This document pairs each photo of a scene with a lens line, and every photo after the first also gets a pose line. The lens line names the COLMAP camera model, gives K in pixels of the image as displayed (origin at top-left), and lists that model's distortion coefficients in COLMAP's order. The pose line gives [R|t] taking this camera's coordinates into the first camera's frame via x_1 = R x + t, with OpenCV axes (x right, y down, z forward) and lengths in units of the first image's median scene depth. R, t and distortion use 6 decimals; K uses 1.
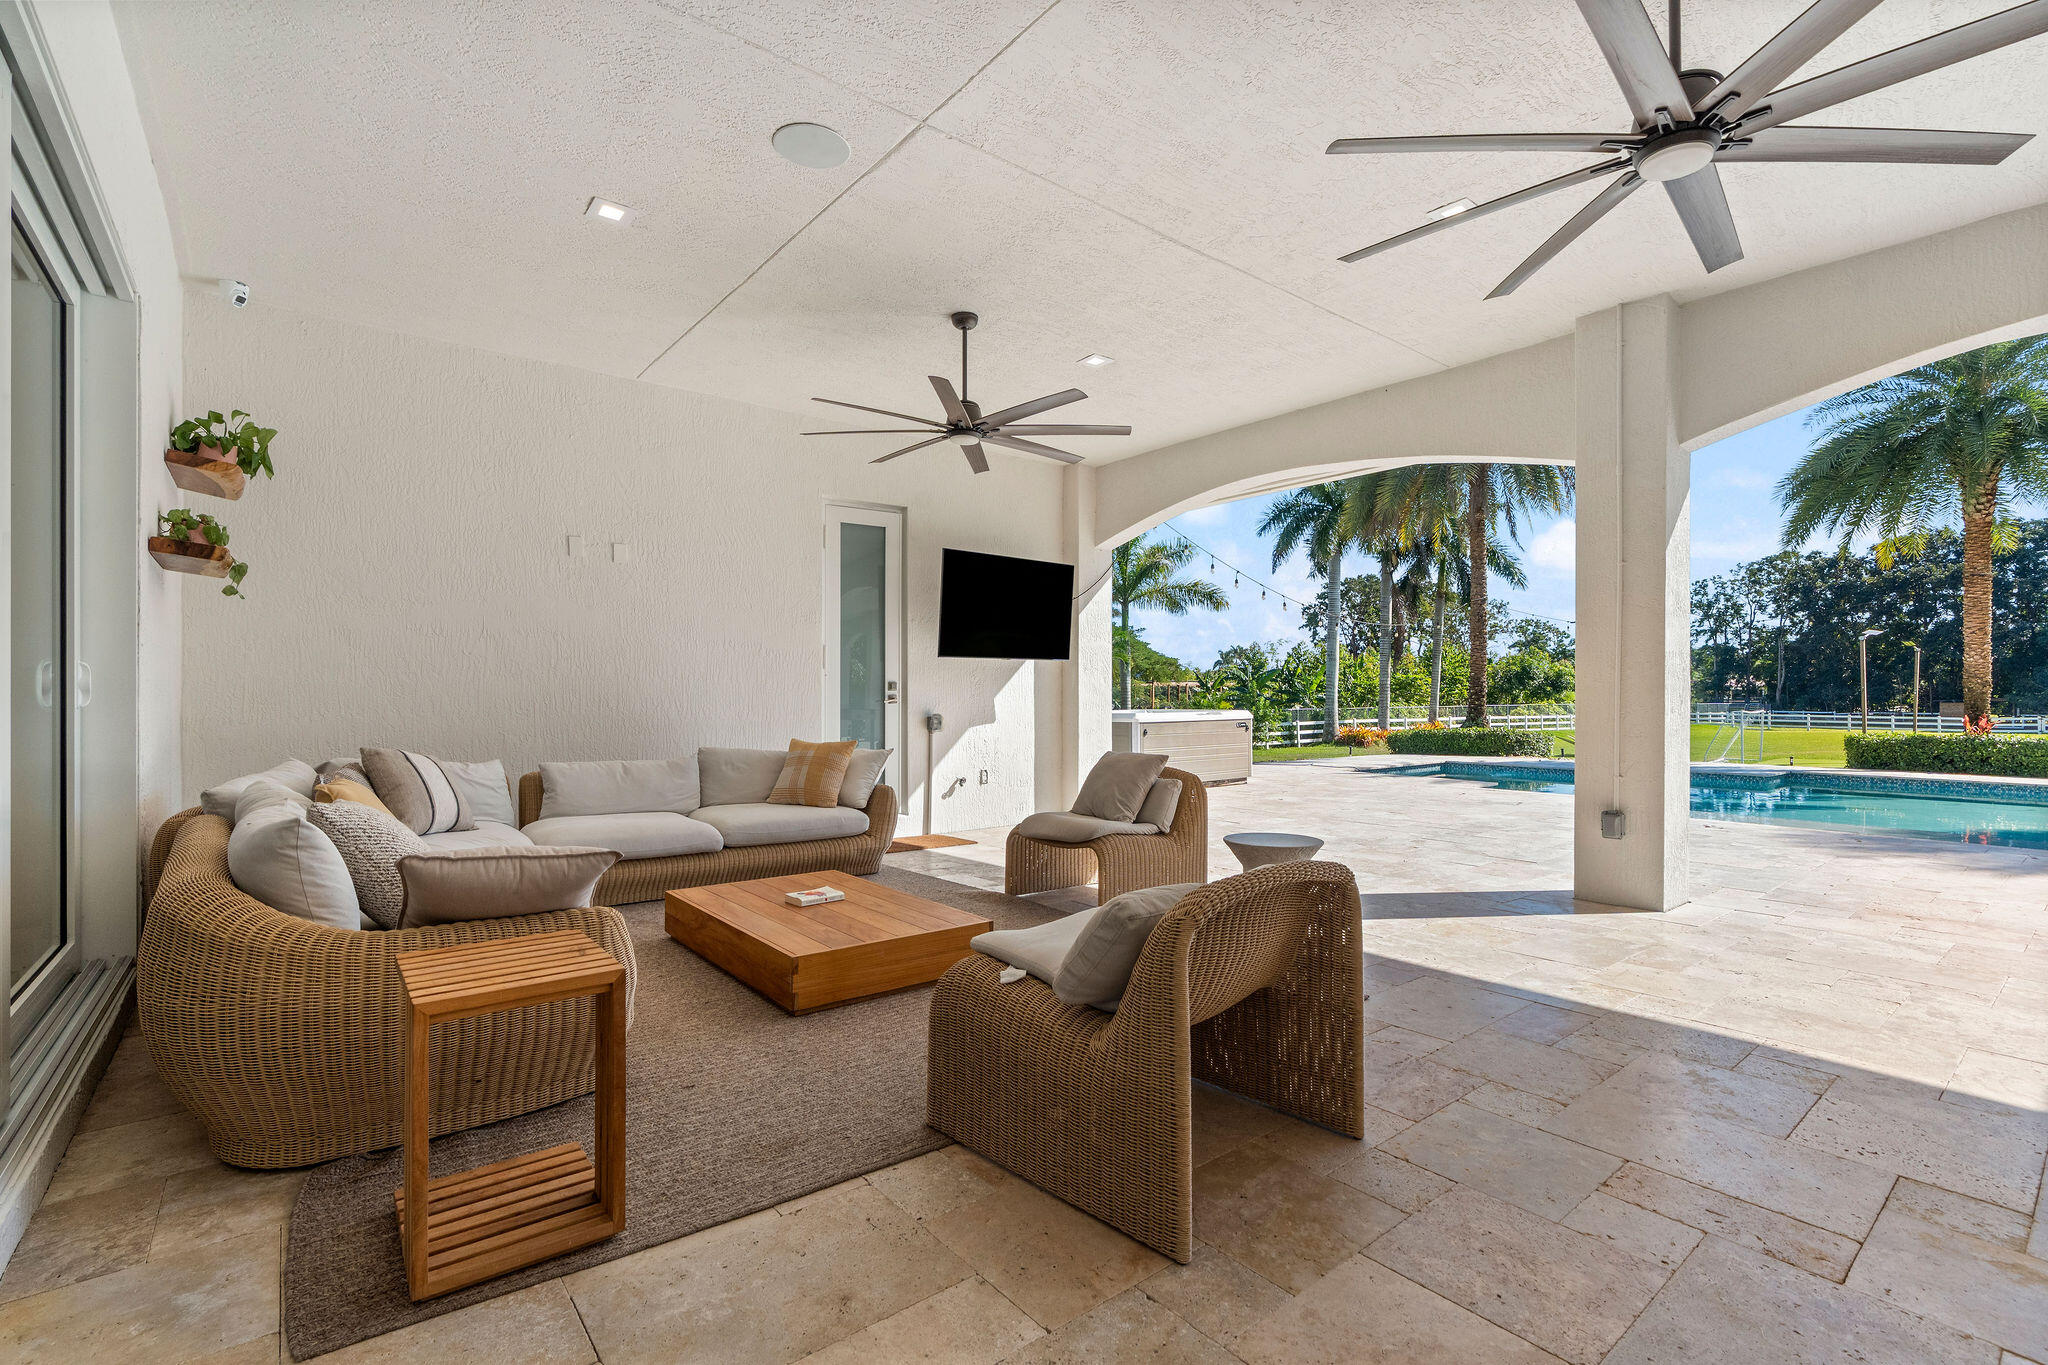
lens RADIAL K [[924.6, 0, 1028.3], [0, 924.6, 691.3], [0, 0, 1]] dist [-0.004160, 0.001269]
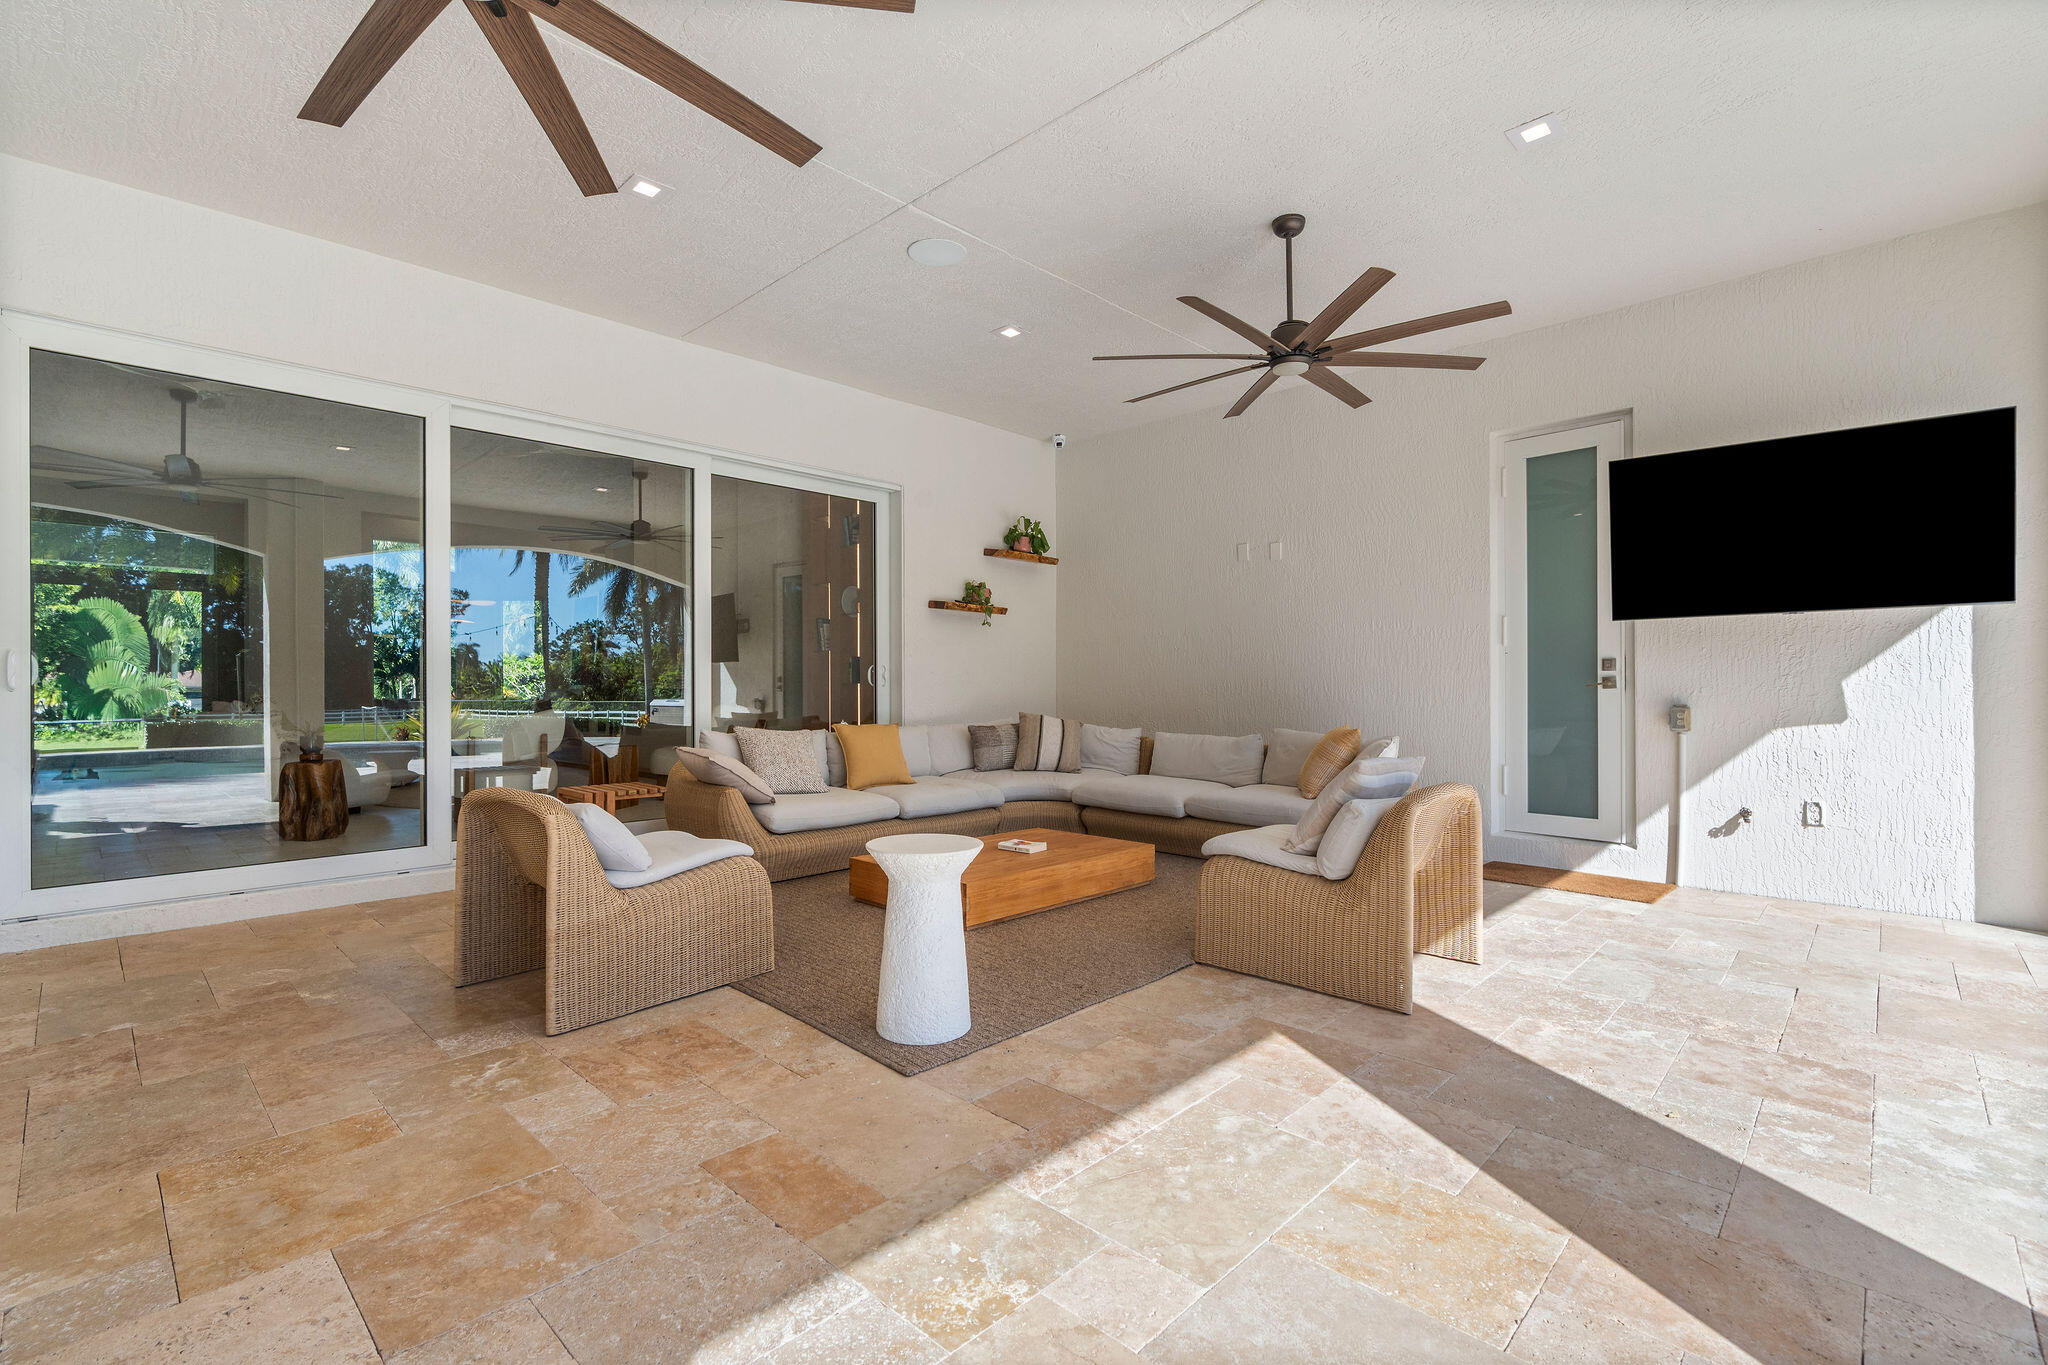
lens RADIAL K [[924.6, 0, 1011.8], [0, 924.6, 686.7], [0, 0, 1]] dist [-0.004160, 0.001269]
pose [[0.118573, 0.000942, -0.992945, 0.269125], [0.005240, 0.999985, 0.001575, 0.004190], [0.992932, -0.005390, 0.118566, 0.240358]]
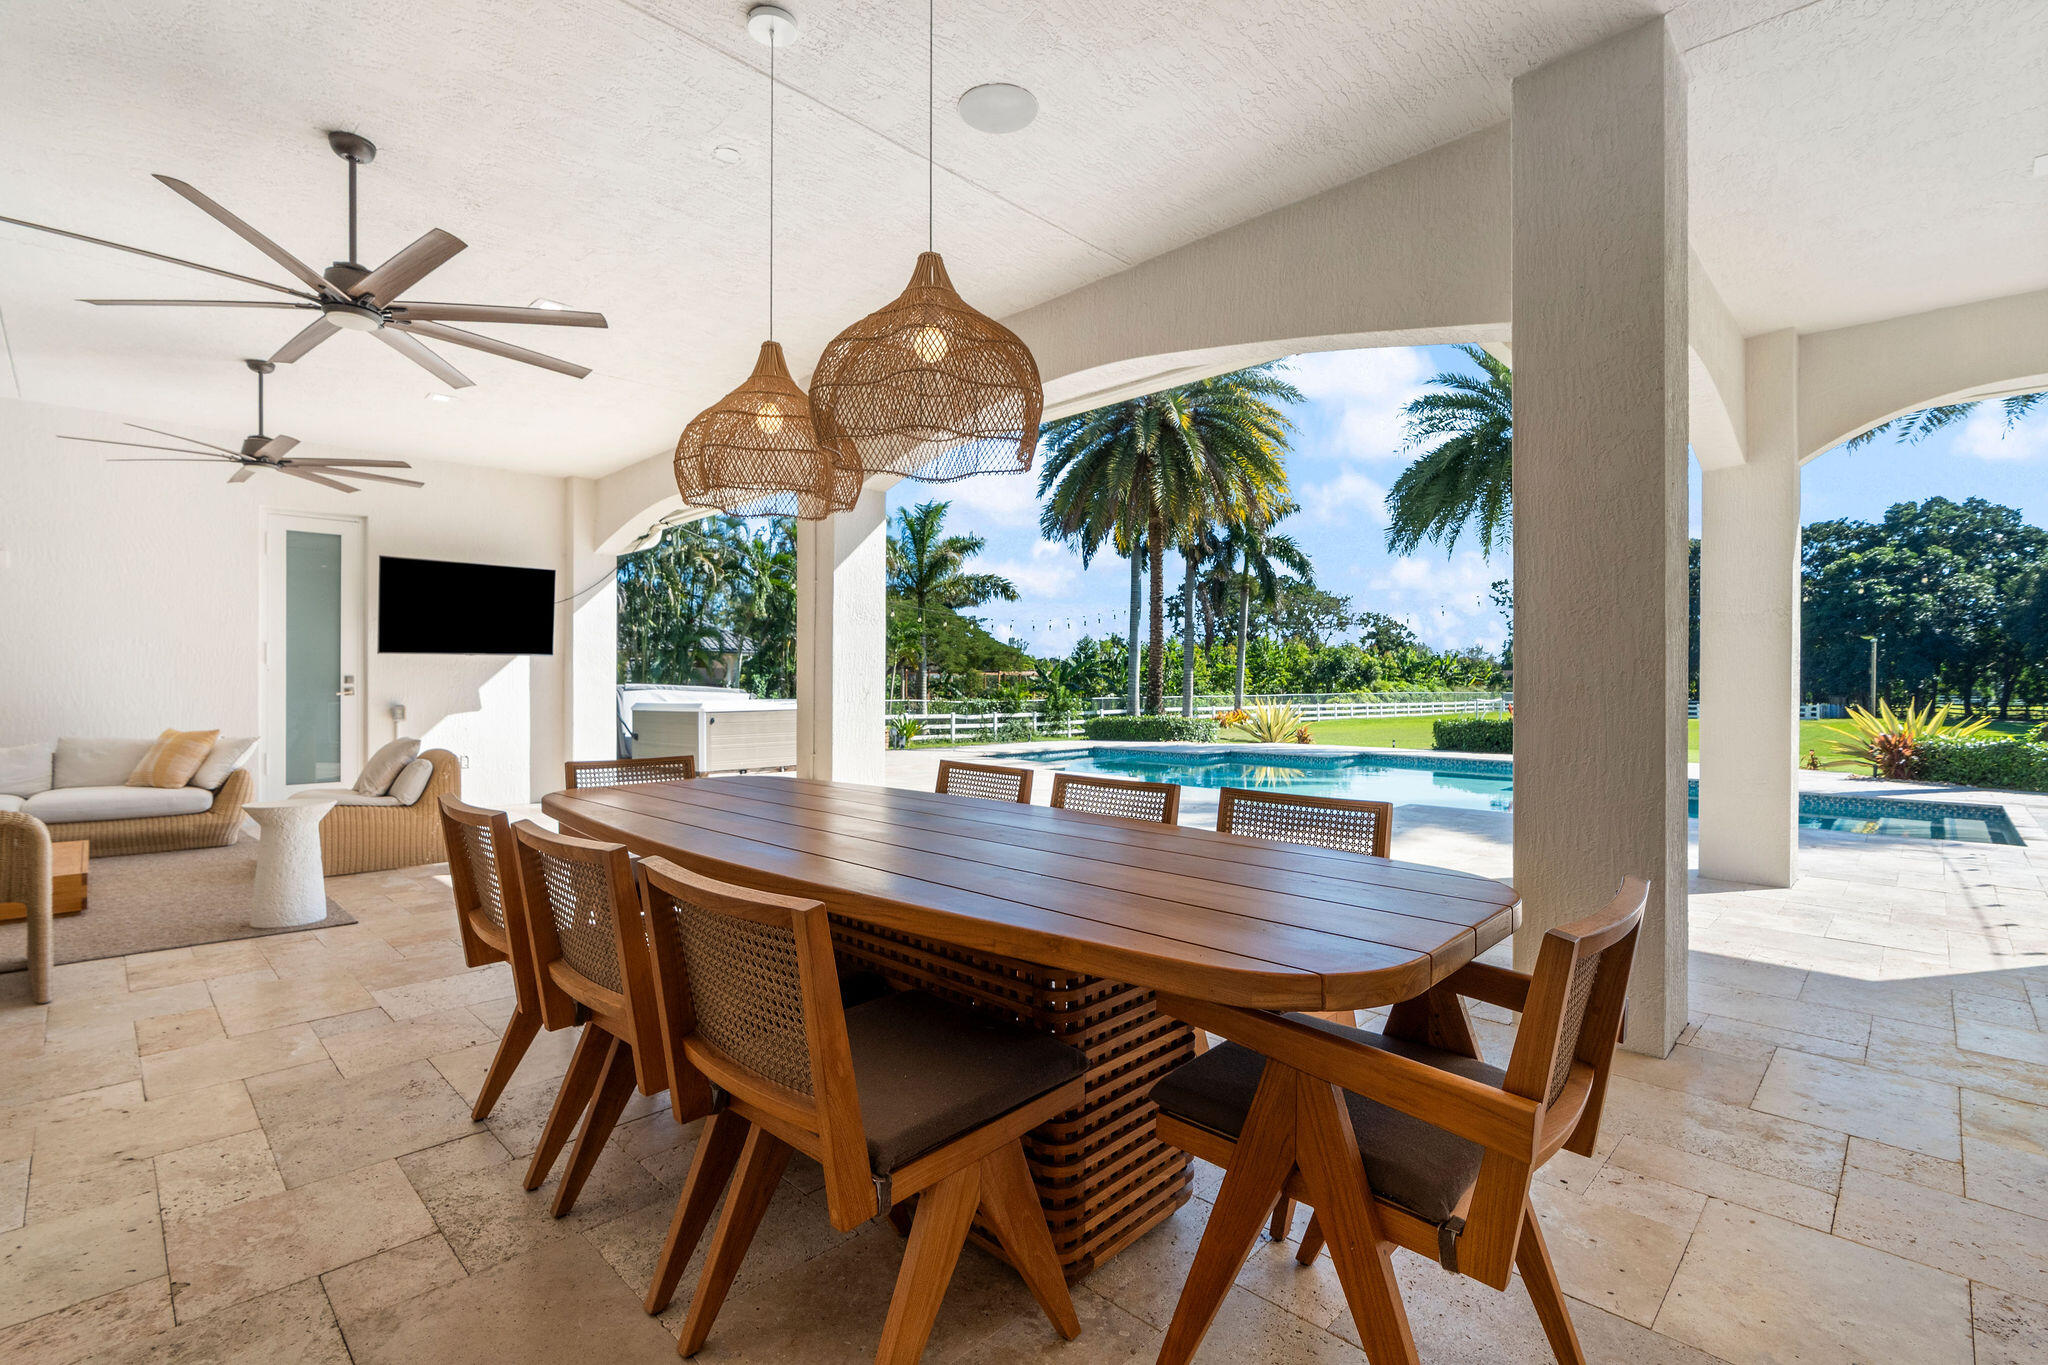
lens RADIAL K [[924.6, 0, 1020.4], [0, 924.6, 678.7], [0, 0, 1]] dist [-0.004160, 0.001269]
pose [[0.993992, 0.001794, 0.109442, 0.276906], [-0.001687, 0.999998, -0.001069, -0.003595], [-0.109444, 0.000878, 0.993993, -0.092510]]
